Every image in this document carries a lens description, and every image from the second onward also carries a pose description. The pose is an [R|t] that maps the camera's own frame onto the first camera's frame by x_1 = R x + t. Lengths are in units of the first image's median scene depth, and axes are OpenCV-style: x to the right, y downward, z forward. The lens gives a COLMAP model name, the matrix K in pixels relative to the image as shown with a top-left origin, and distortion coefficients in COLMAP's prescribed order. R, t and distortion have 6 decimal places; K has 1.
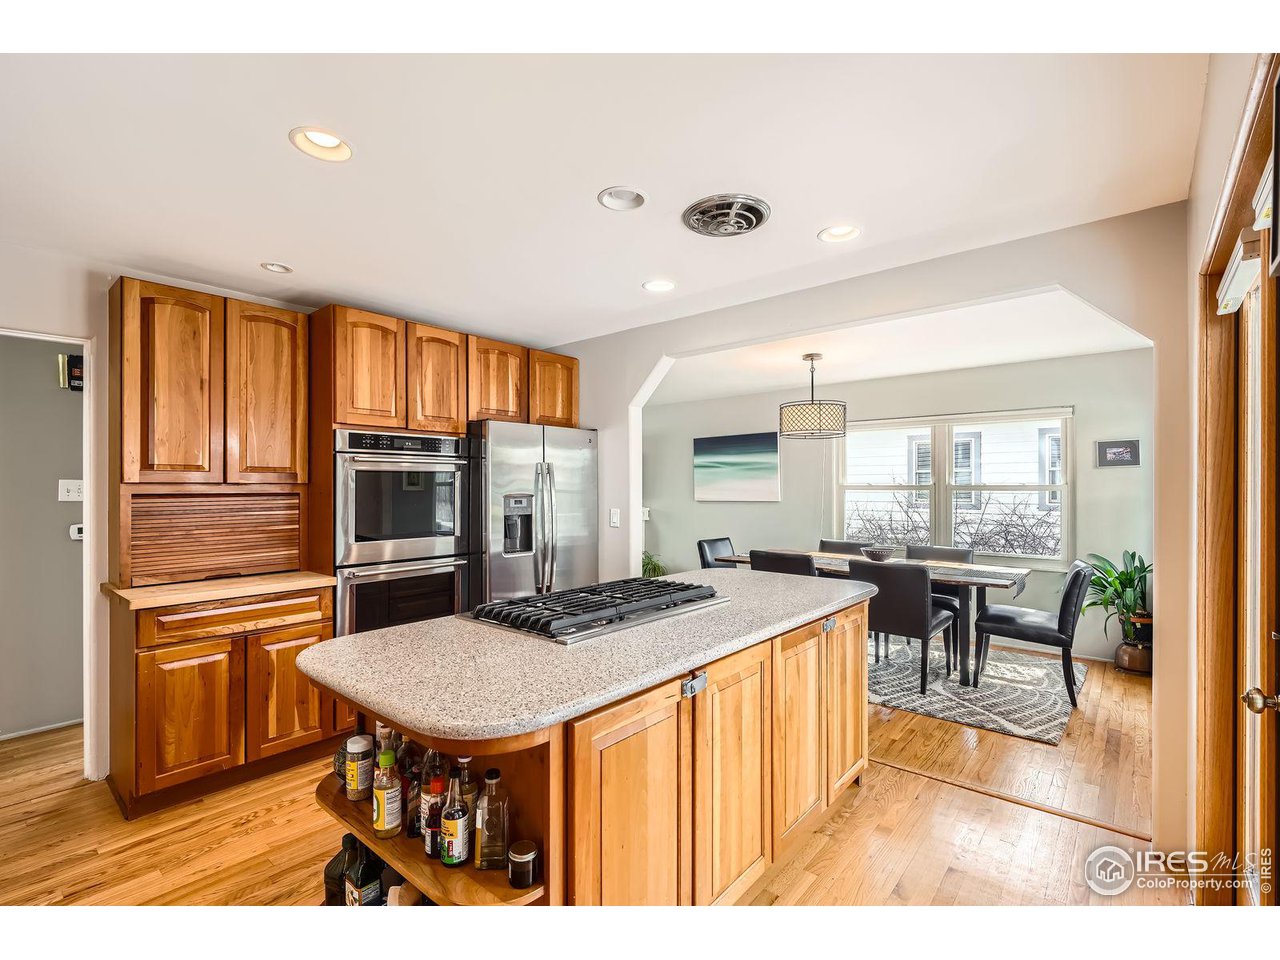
lens RADIAL K [[595.6, 0, 638.6], [0, 595.6, 478.0], [0, 0, 1]] dist [-0.001681, -0.000845]
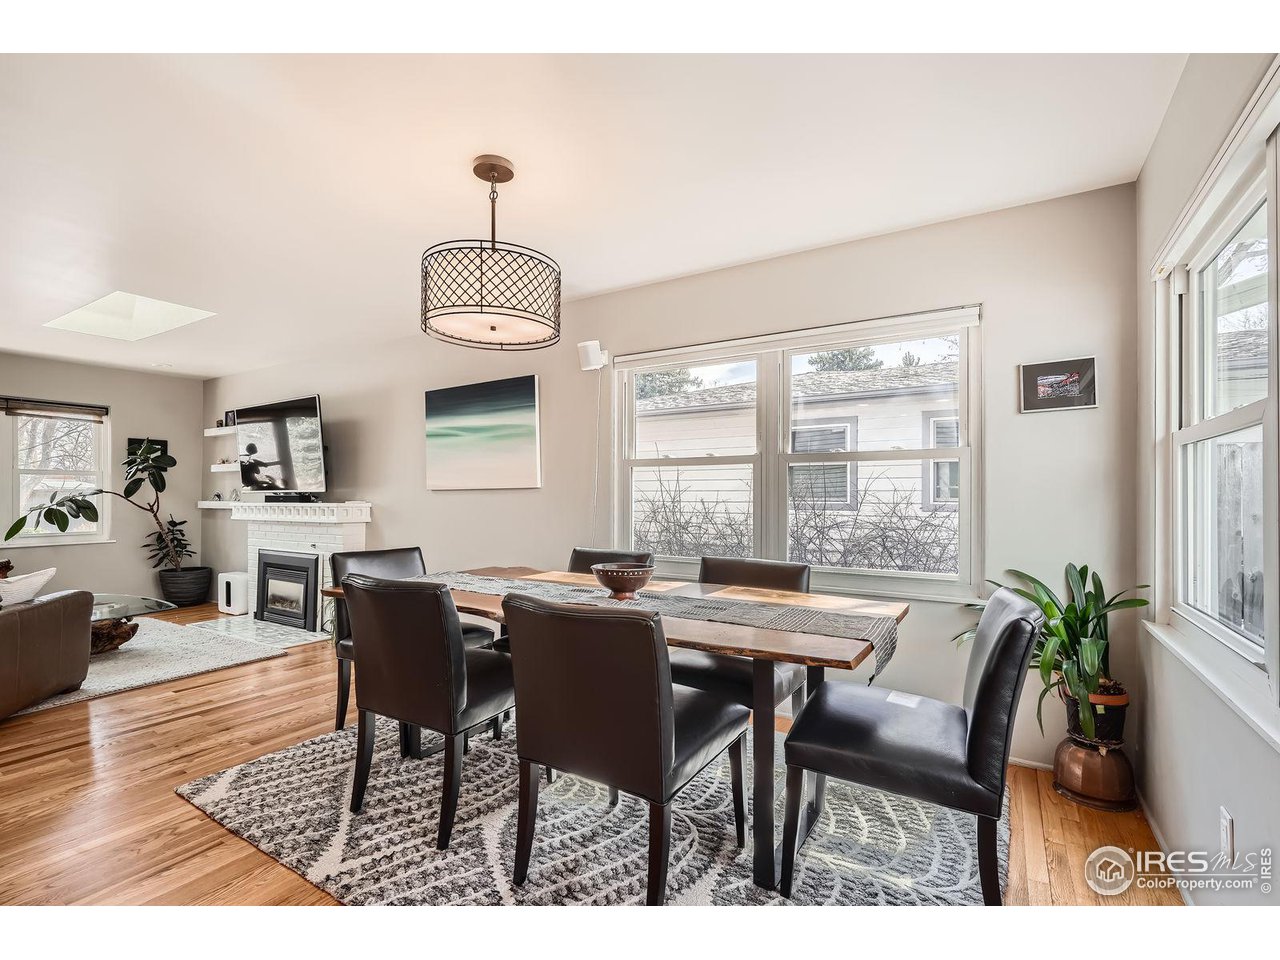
lens RADIAL K [[614.1, 0, 636.9], [0, 614.1, 484.4], [0, 0, 1]] dist [0.002479, -0.000789]
pose [[0.987602, 0.006467, 0.156846, 0.339318], [-0.005741, 0.999971, -0.005077, 0.054940], [-0.156874, 0.004114, 0.987610, 0.506241]]
